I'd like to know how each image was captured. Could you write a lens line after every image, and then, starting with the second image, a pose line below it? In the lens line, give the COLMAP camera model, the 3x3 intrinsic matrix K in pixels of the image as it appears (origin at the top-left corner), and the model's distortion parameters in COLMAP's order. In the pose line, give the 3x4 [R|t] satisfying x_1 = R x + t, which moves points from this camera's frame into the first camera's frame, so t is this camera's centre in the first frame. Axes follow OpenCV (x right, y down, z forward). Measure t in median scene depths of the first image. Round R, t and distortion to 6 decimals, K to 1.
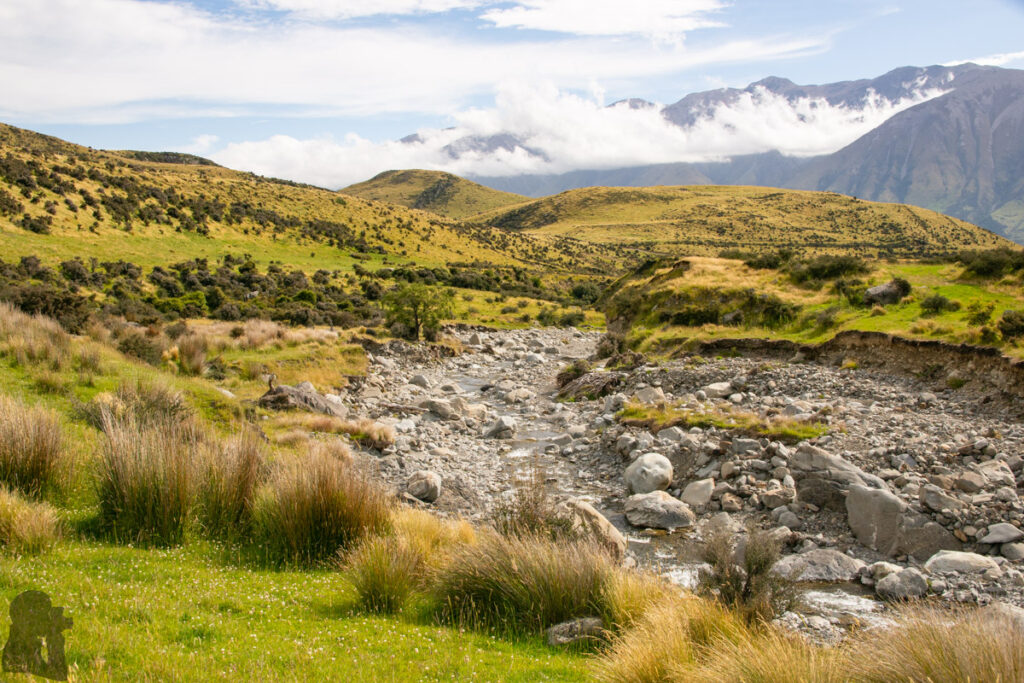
lens RADIAL K [[3240.4, 0, 512.6], [0, 3240.4, 341.0], [0, 0, 1]] dist [0.965294, 0.000000]
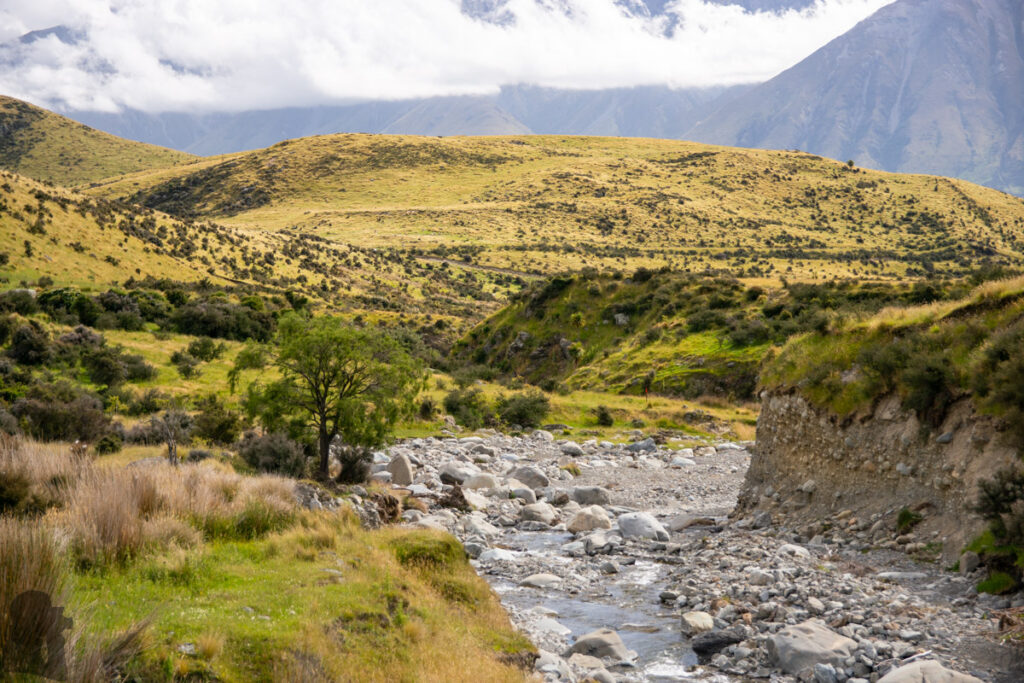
lens RADIAL K [[3240.4, 0, 510.9], [0, 3240.4, 341.1], [0, 0, 1]] dist [0.965294, 0.000000]
pose [[0.963908, -0.001521, 0.266230, -0.082523], [0.006536, 0.999817, -0.017954, -0.007229], [-0.266154, 0.019046, 0.963742, 0.525602]]
